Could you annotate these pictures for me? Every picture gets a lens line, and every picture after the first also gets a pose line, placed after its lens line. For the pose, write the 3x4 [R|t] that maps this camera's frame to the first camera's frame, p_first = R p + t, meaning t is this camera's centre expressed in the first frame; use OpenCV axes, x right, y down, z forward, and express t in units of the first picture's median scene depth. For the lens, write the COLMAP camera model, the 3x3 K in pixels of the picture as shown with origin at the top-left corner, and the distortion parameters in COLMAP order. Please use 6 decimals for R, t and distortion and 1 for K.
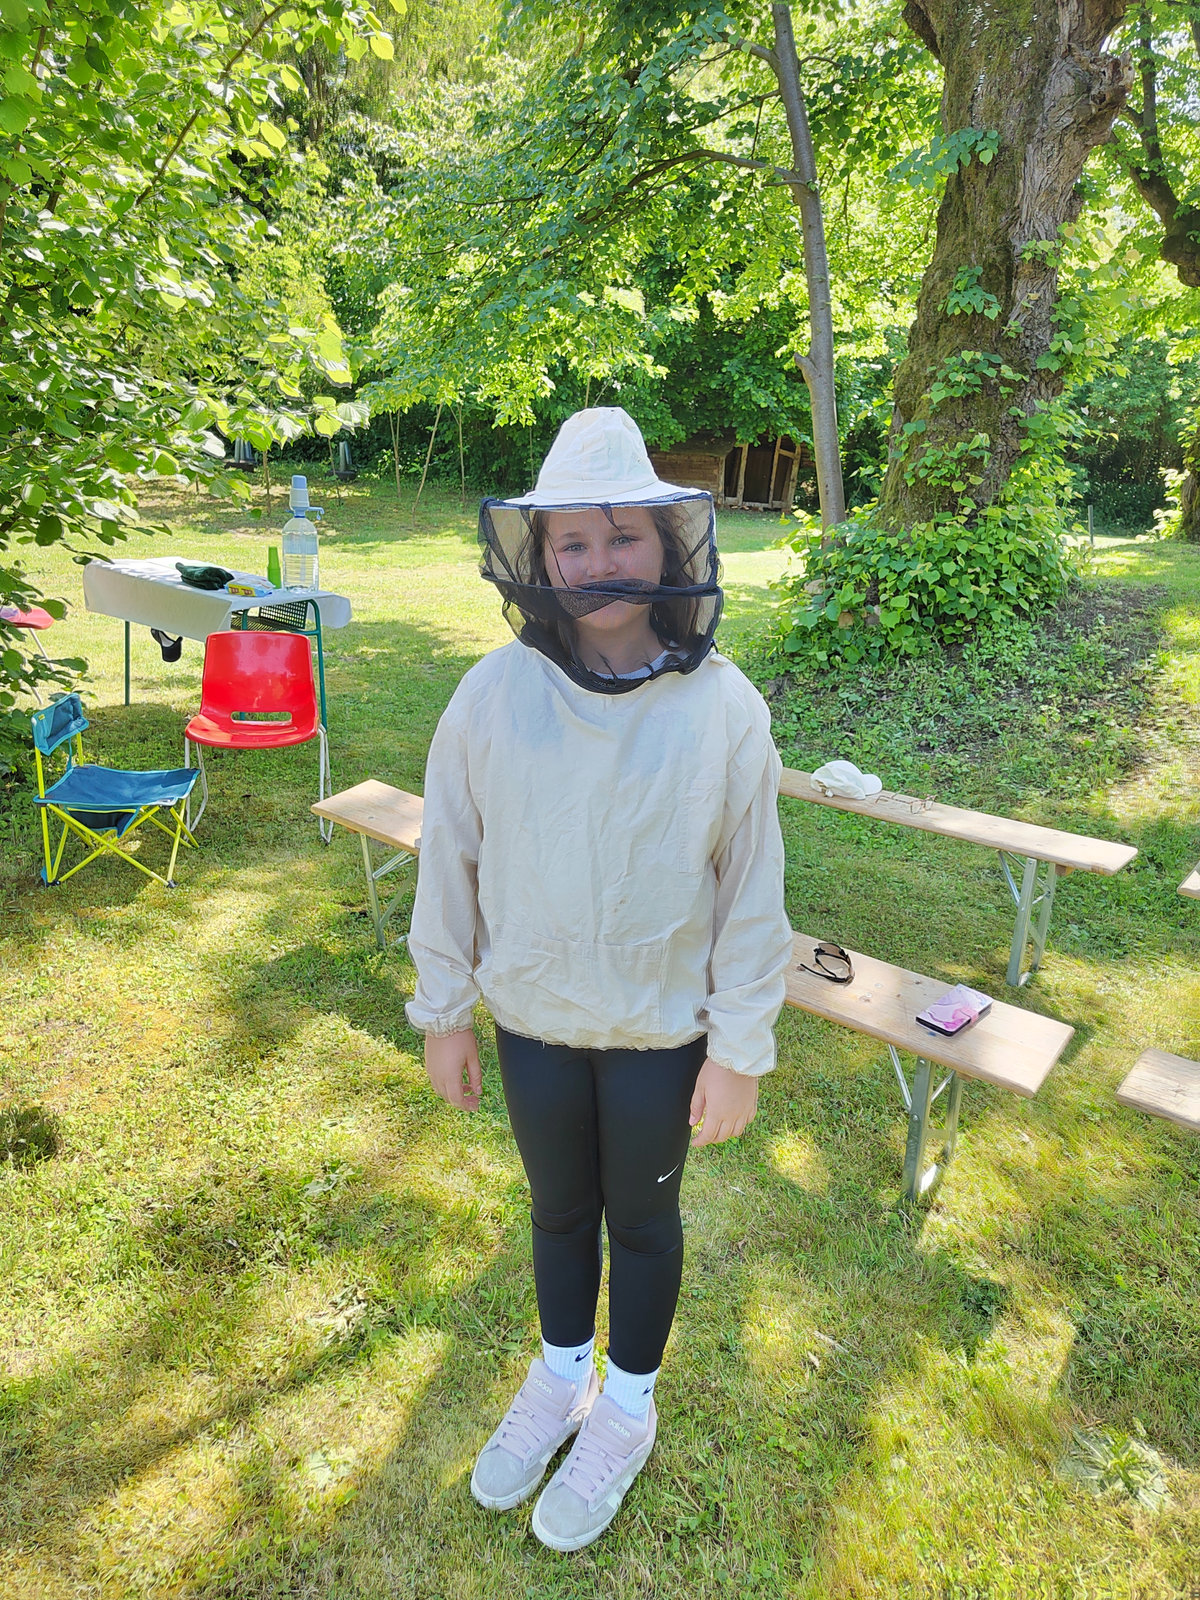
lens RADIAL K [[1093.6, 0, 600.0], [0, 1093.6, 800.0], [0, 0, 1]] dist [0.025630, -0.017943]
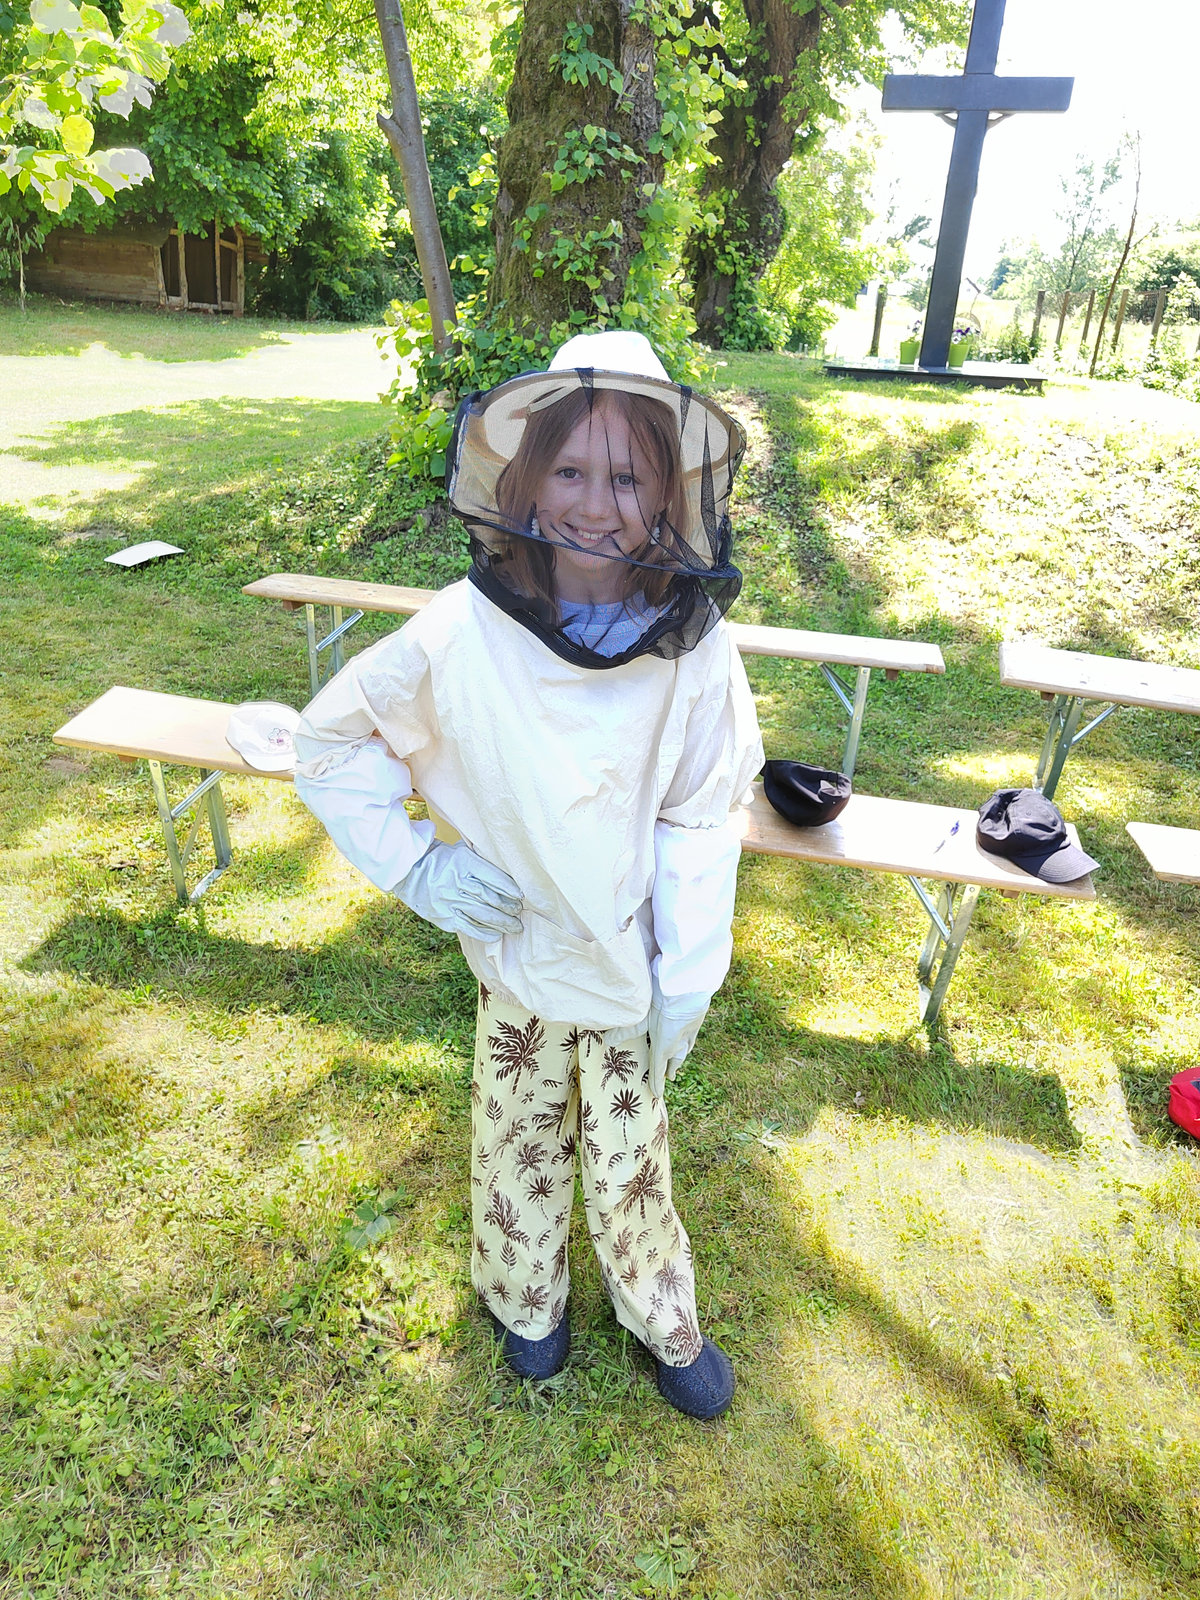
lens RADIAL K [[1092.9, 0, 607.2], [0, 1092.9, 798.8], [0, 0, 1]] dist [0.049643, -0.050973]
pose [[0.876910, -0.191816, 0.440722, -0.162533], [0.121783, 0.975667, 0.182328, -0.024842], [-0.464971, -0.106212, 0.878931, 0.119118]]
